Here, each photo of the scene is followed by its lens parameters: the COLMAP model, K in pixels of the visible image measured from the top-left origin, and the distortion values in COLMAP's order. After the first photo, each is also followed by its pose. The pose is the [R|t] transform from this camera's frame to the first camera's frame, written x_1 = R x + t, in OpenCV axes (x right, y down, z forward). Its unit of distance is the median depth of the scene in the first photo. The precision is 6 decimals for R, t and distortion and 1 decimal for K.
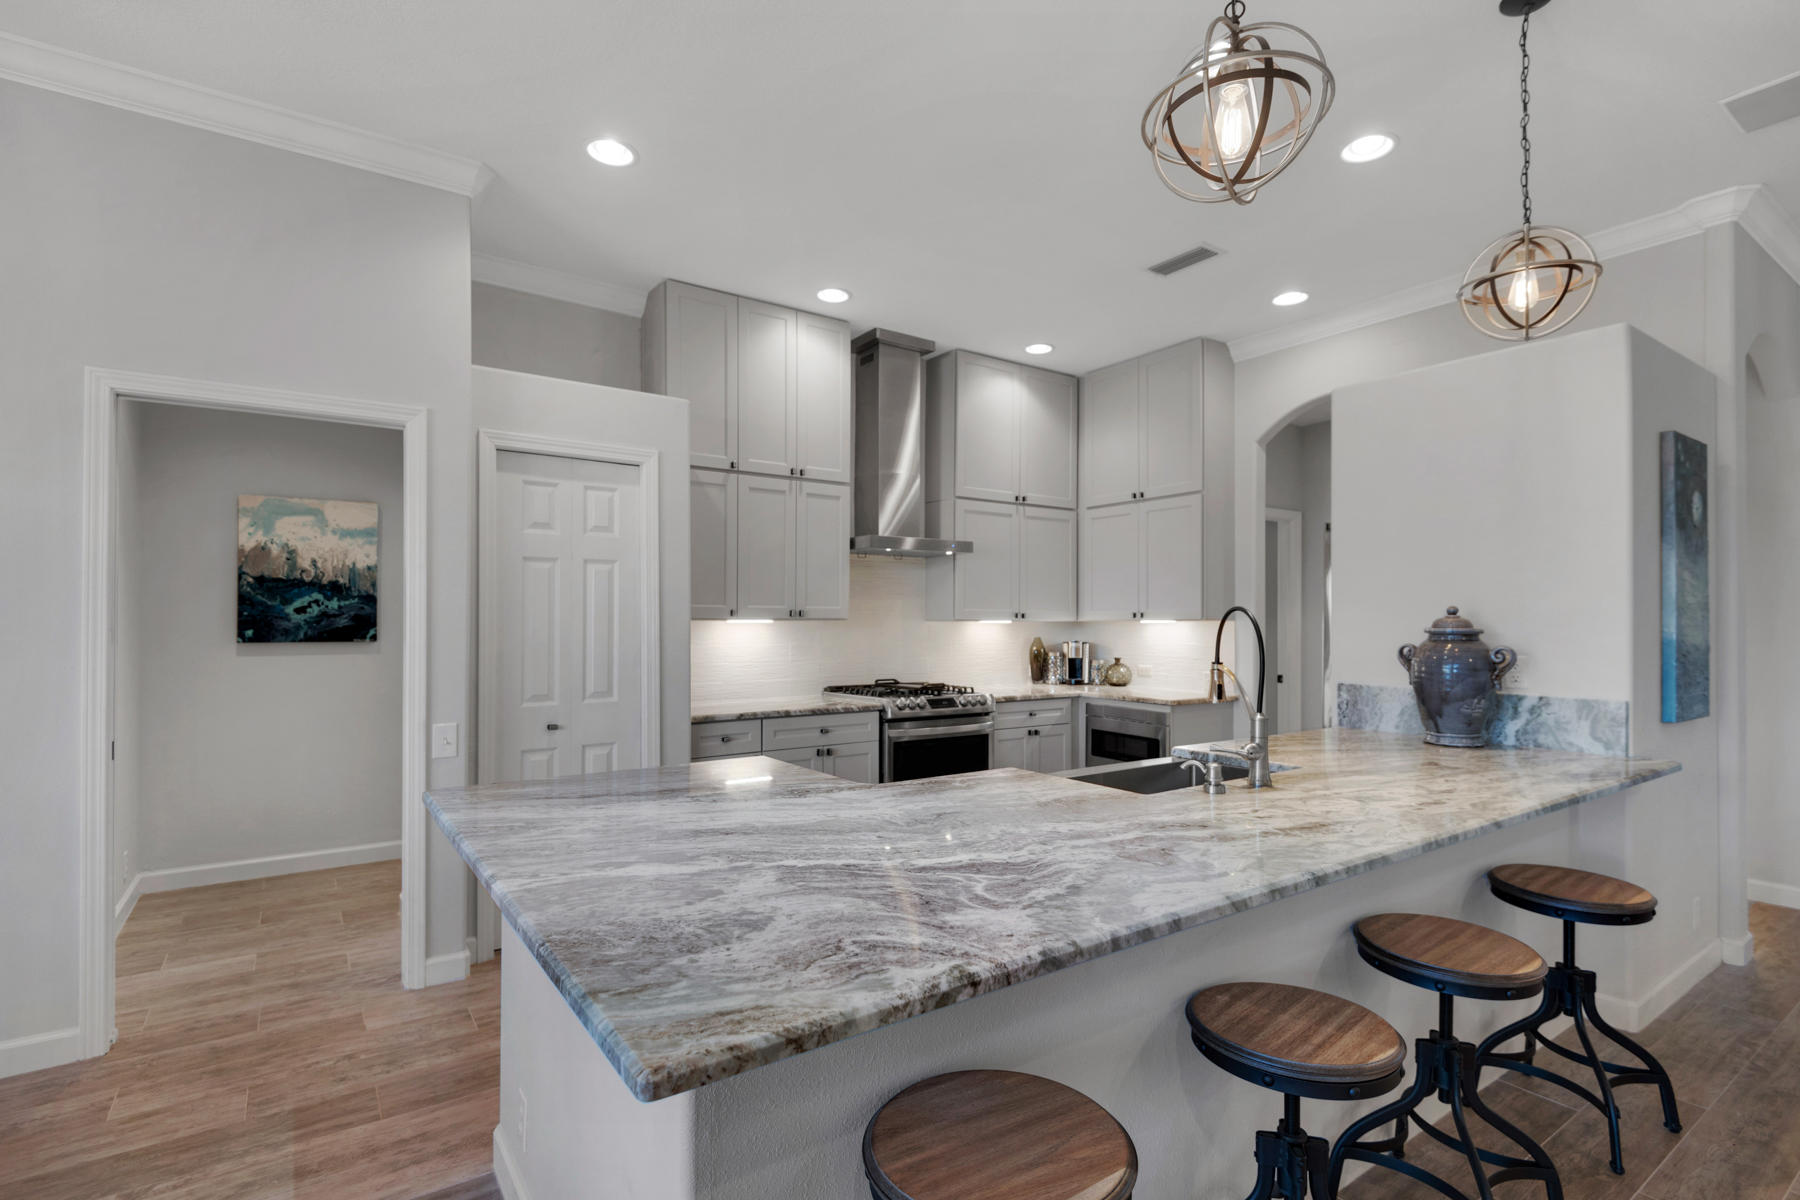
lens RADIAL K [[841.3, 0, 895.9], [0, 841.3, 614.0], [0, 0, 1]] dist [-0.002308, -0.000980]
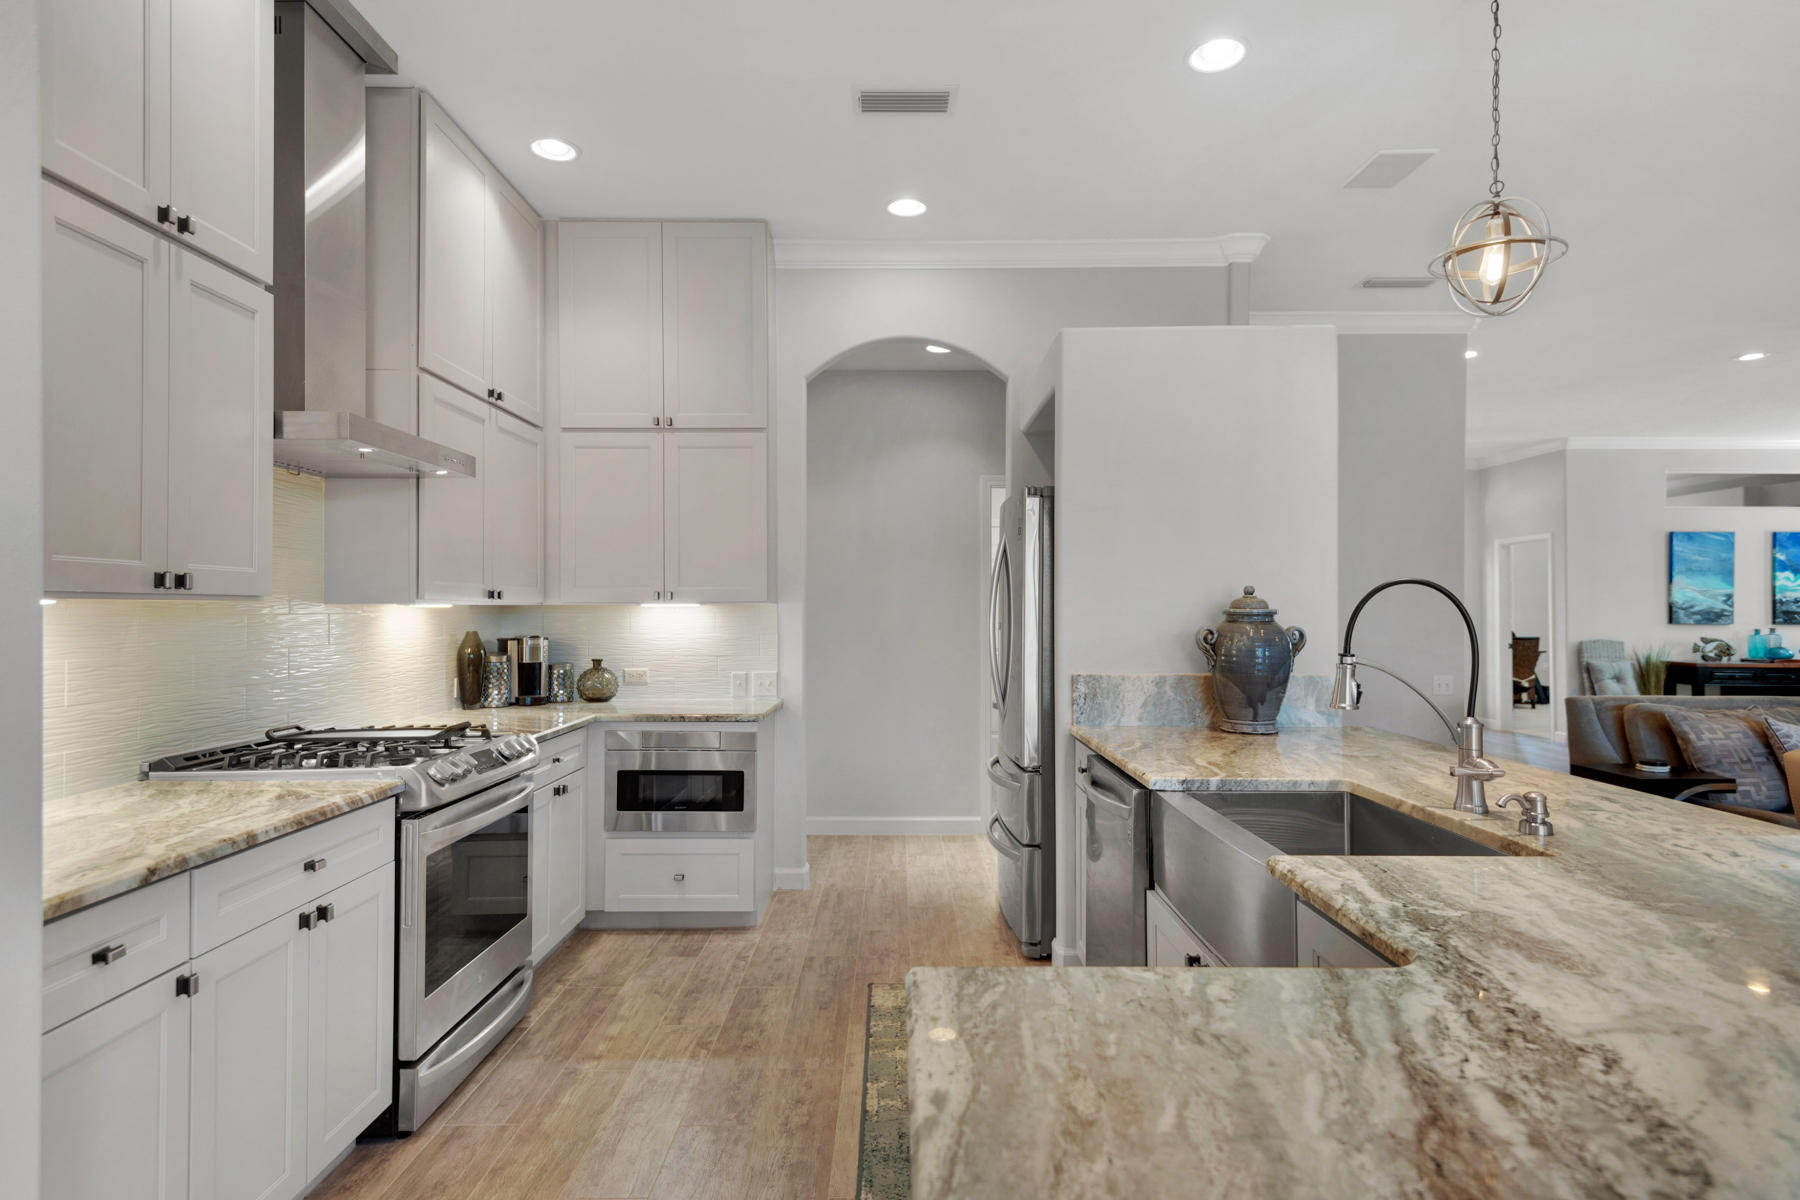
lens RADIAL K [[962.6, 0, 895.9], [0, 962.6, 602.8], [0, 0, 1]] dist [0.051963, -0.032286]
pose [[0.571482, 0.002377, 0.820611, -0.306508], [-0.004029, 0.999992, -0.000090, 0.007914], [-0.820605, -0.003255, 0.571487, 0.469654]]
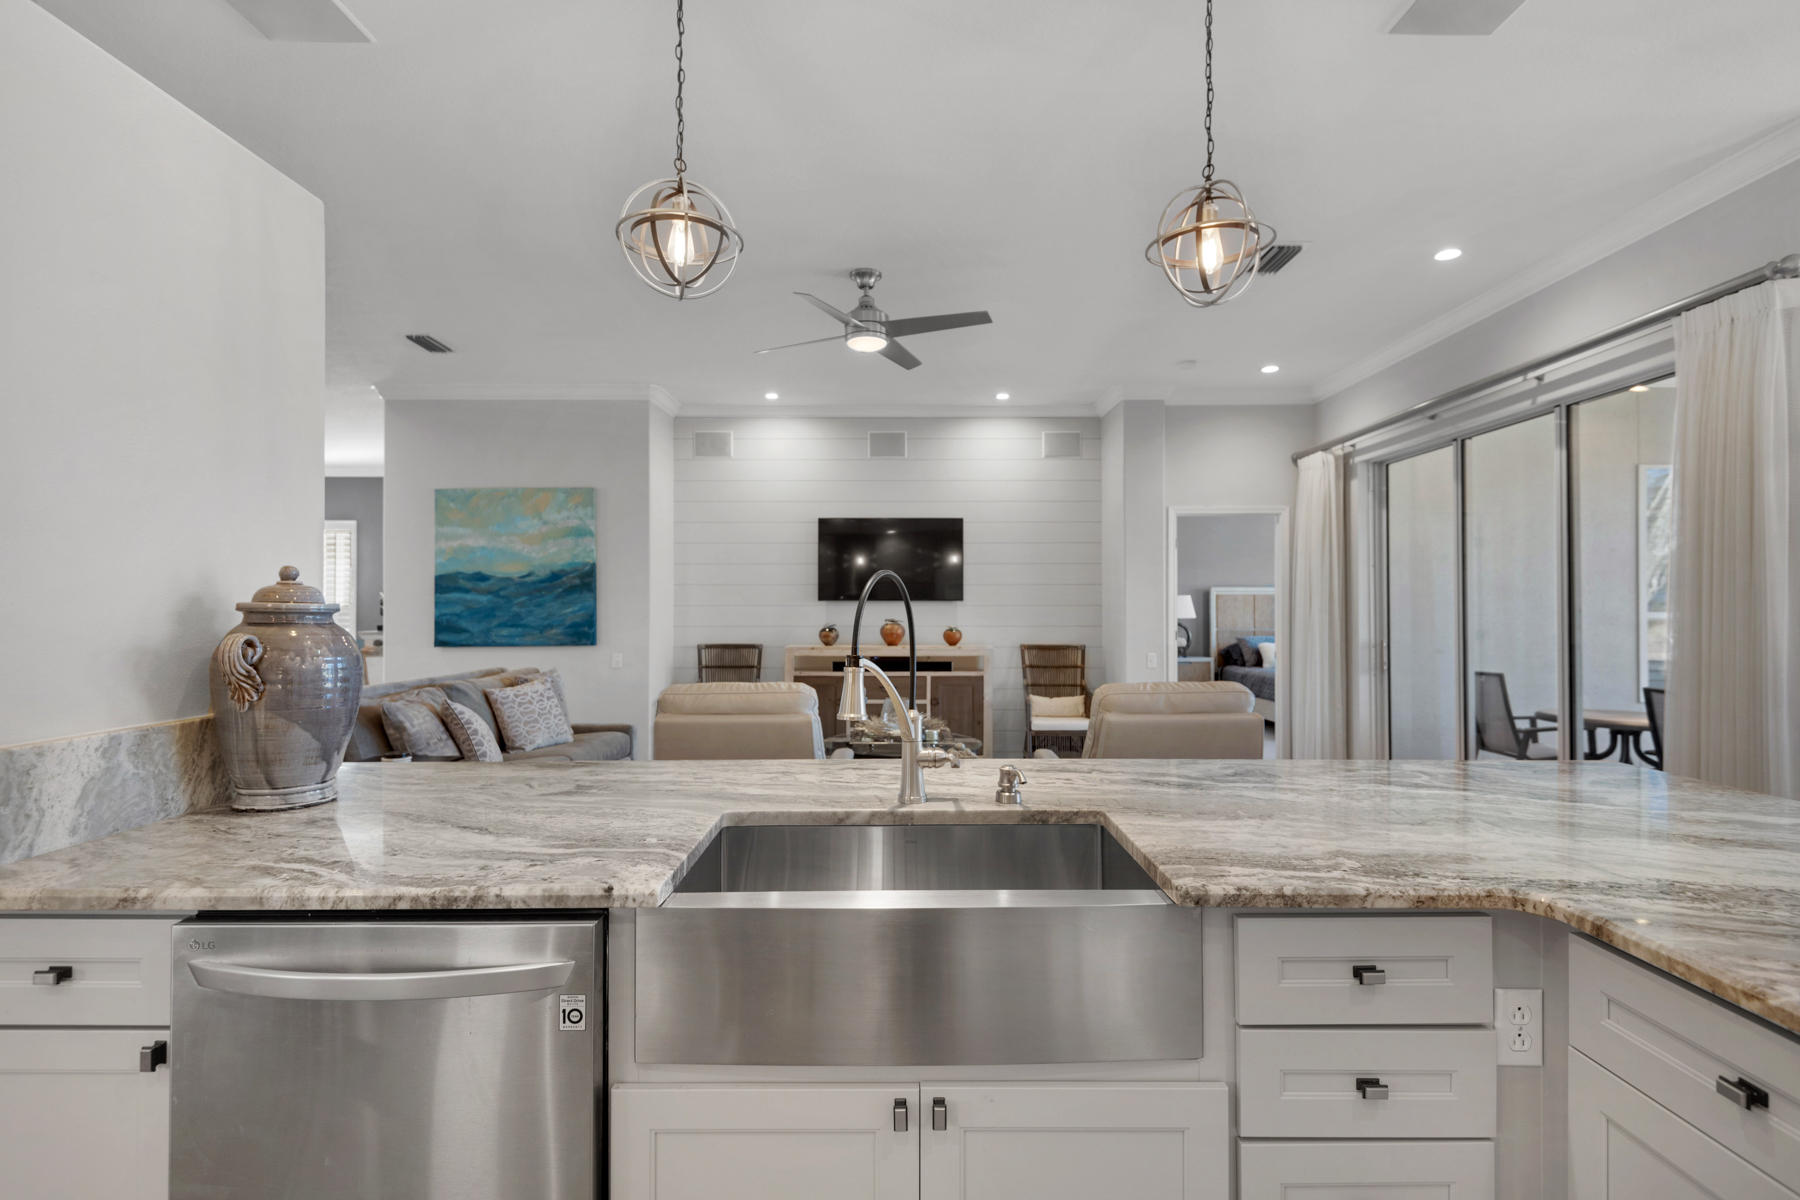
lens RADIAL K [[871.9, 0, 900.0], [0, 871.9, 600.0], [0, 0, 1]] dist [0.047494, -0.036971]
pose [[-0.824634, 0.001990, 0.565664, -0.011253], [-0.004857, 0.999932, -0.010598, 0.014057], [-0.565646, -0.011487, -0.824568, 0.846359]]
